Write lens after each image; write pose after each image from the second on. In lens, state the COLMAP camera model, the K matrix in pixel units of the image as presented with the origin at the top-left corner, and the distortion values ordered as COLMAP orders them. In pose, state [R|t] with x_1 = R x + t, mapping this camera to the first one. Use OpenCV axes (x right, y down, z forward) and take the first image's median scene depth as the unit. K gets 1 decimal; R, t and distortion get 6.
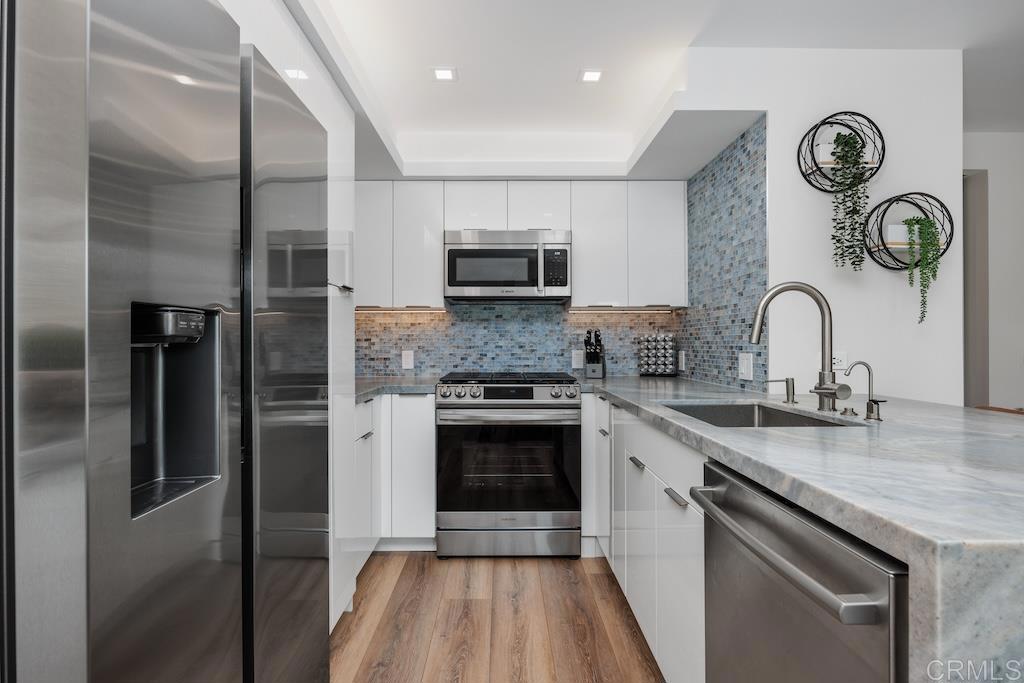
lens RADIAL K [[517.1, 0, 501.0], [0, 517.1, 340.6], [0, 0, 1]] dist [-0.006926, -0.000914]
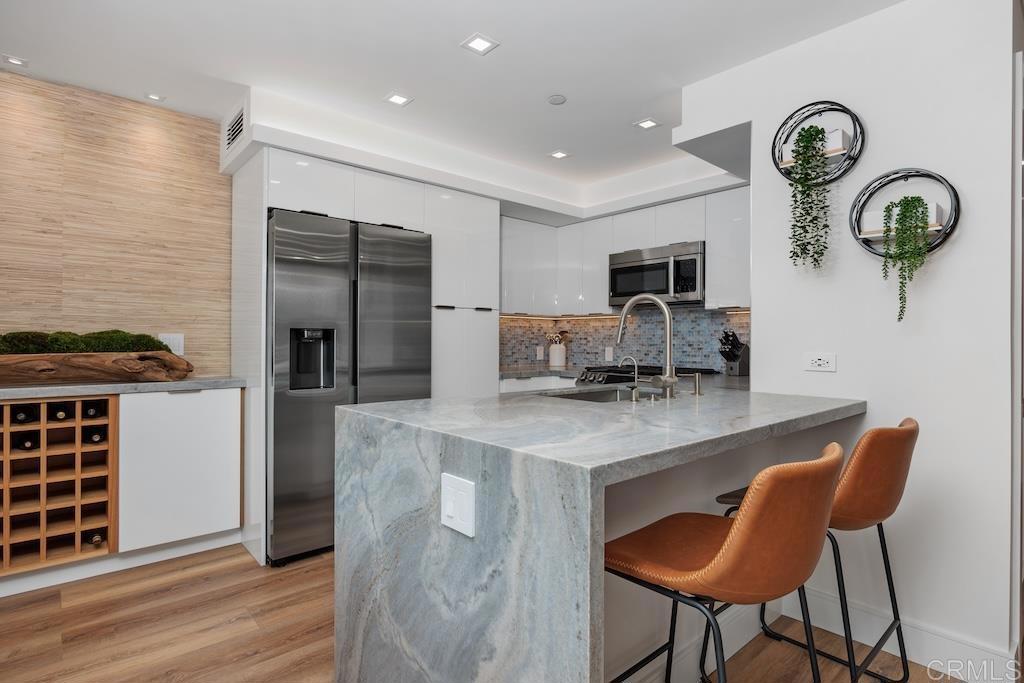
lens RADIAL K [[517.1, 0, 509.1], [0, 517.1, 337.8], [0, 0, 1]] dist [-0.006926, -0.000914]
pose [[0.659332, 0.001405, -0.751850, 0.705594], [-0.003938, 0.999991, -0.001584, -0.001052], [0.751841, 0.004006, 0.659332, -0.043138]]
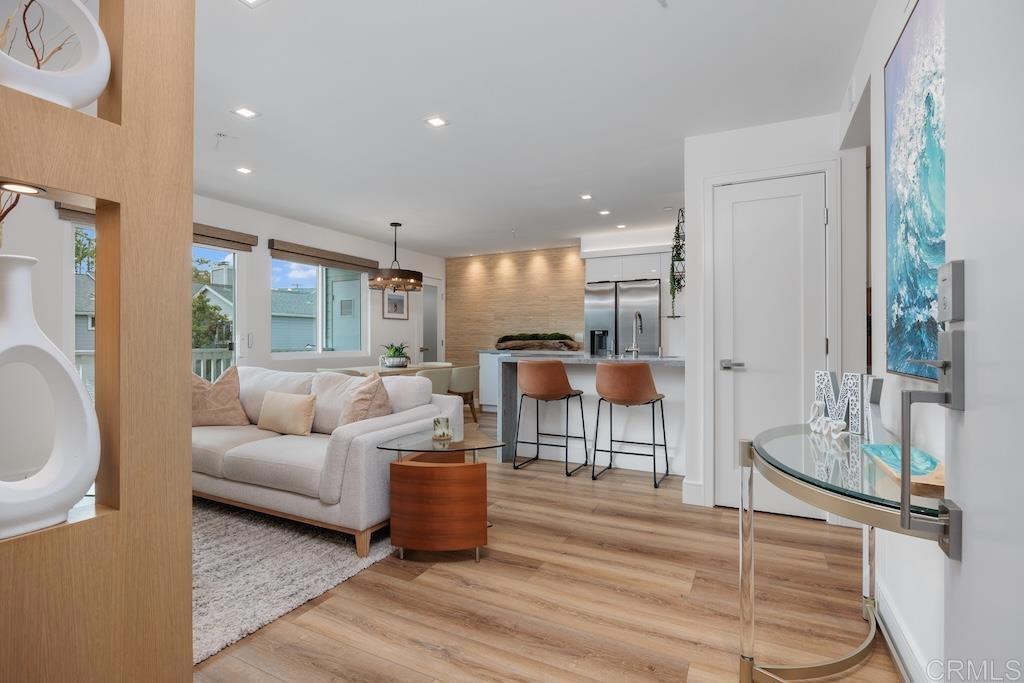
lens RADIAL K [[481.7, 0, 511.2], [0, 481.7, 339.3], [0, 0, 1]] dist [-0.000835, -0.000136]
pose [[-0.453330, -0.003666, -0.891335, 1.745009], [0.001613, 0.999987, -0.004934, 0.029337], [0.891341, -0.003674, -0.453318, 0.856946]]
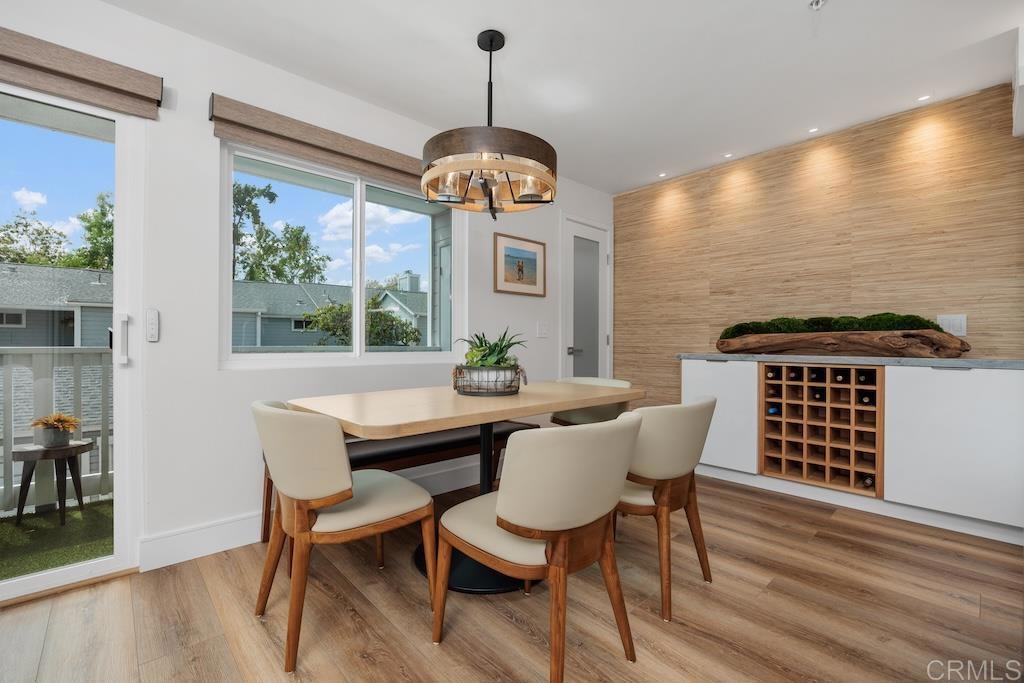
lens RADIAL K [[442.6, 0, 508.7], [0, 442.6, 343.5], [0, 0, 1]] dist [-0.009042, 0.001226]
pose [[-0.740798, -0.001723, -0.671725, 0.762922], [-0.001363, 0.999999, -0.001062, 0.048930], [0.671726, 0.000129, -0.740800, 0.168105]]
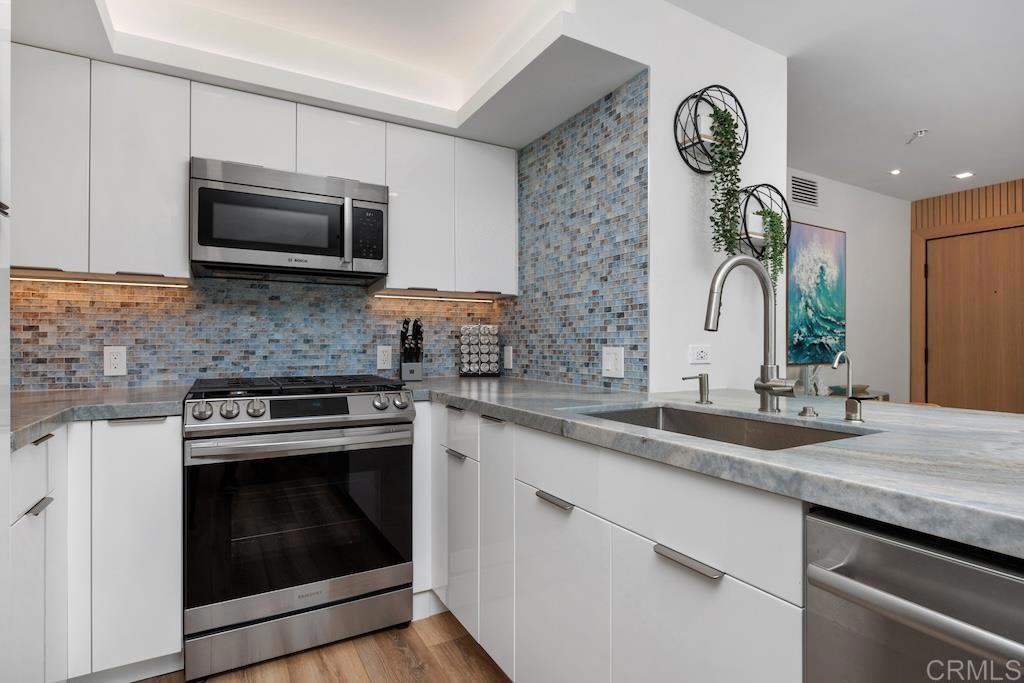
lens RADIAL K [[517.1, 0, 507.0], [0, 517.1, 342.8], [0, 0, 1]] dist [-0.006926, -0.000914]
pose [[0.871206, 0.003778, 0.490903, -0.082936], [-0.004964, 0.999987, 0.001113, 0.013677], [-0.490893, -0.003407, 0.871213, 0.257356]]
